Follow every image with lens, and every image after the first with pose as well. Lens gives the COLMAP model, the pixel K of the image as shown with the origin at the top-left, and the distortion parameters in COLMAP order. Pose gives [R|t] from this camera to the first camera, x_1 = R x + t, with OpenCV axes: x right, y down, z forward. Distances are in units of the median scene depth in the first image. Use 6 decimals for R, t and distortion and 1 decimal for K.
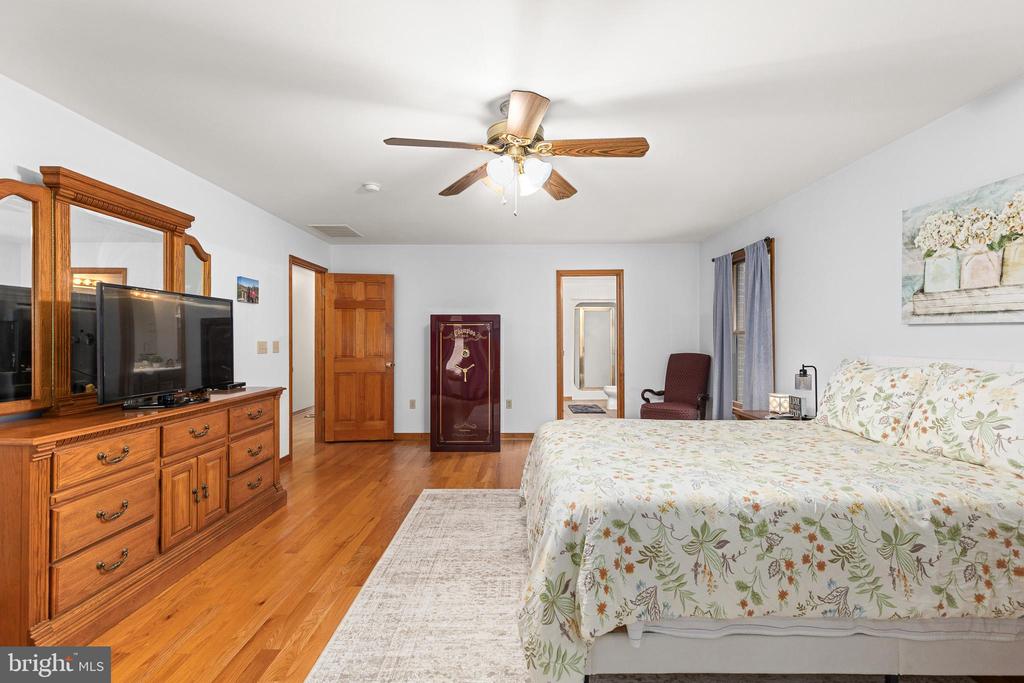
lens RADIAL K [[459.8, 0, 510.1], [0, 459.8, 340.0], [0, 0, 1]] dist [0.007689, -0.001679]
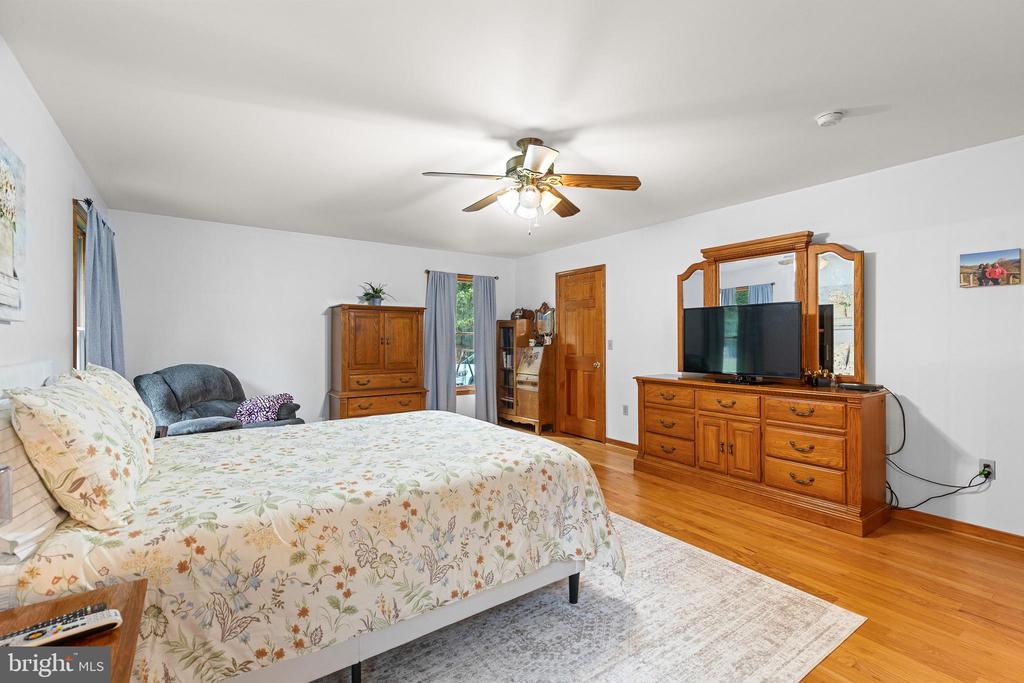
lens RADIAL K [[459.8, 0, 512.7], [0, 459.8, 341.5], [0, 0, 1]] dist [0.007689, -0.001679]
pose [[-0.813881, 0.005691, -0.581003, 0.701998], [0.000764, 0.999962, 0.008725, -0.004111], [0.581031, 0.006658, -0.813854, 1.837247]]
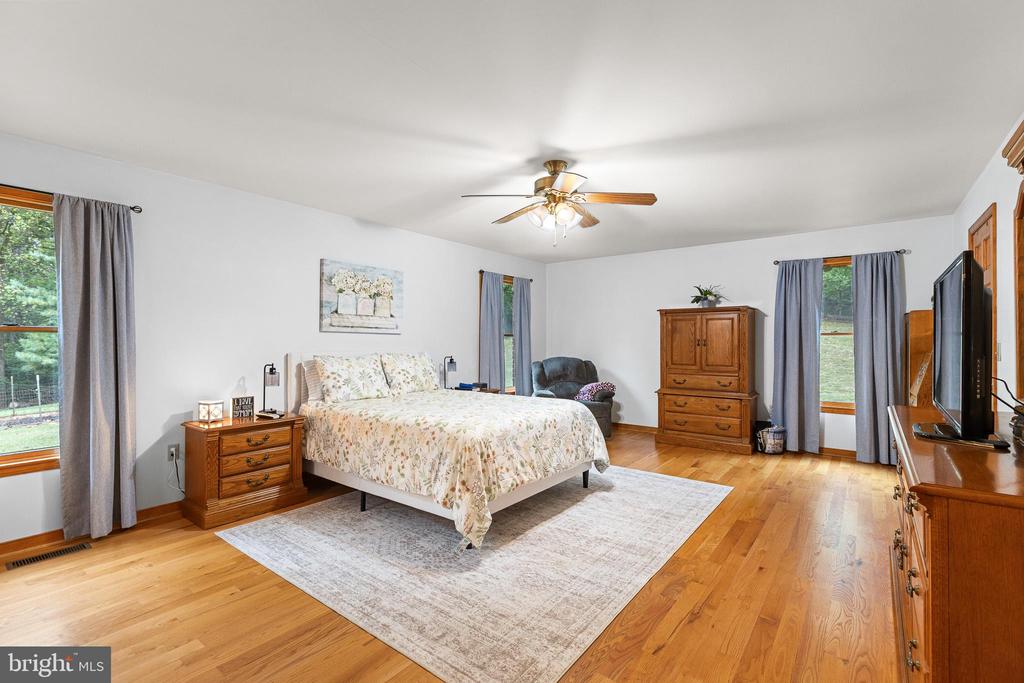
lens RADIAL K [[459.8, 0, 508.7], [0, 459.8, 341.1], [0, 0, 1]] dist [0.007689, -0.001679]
pose [[-0.796630, 0.000105, 0.604468, -0.641498], [0.002221, 0.999994, 0.002753, -0.002872], [-0.604464, 0.003536, -0.796625, 2.017159]]
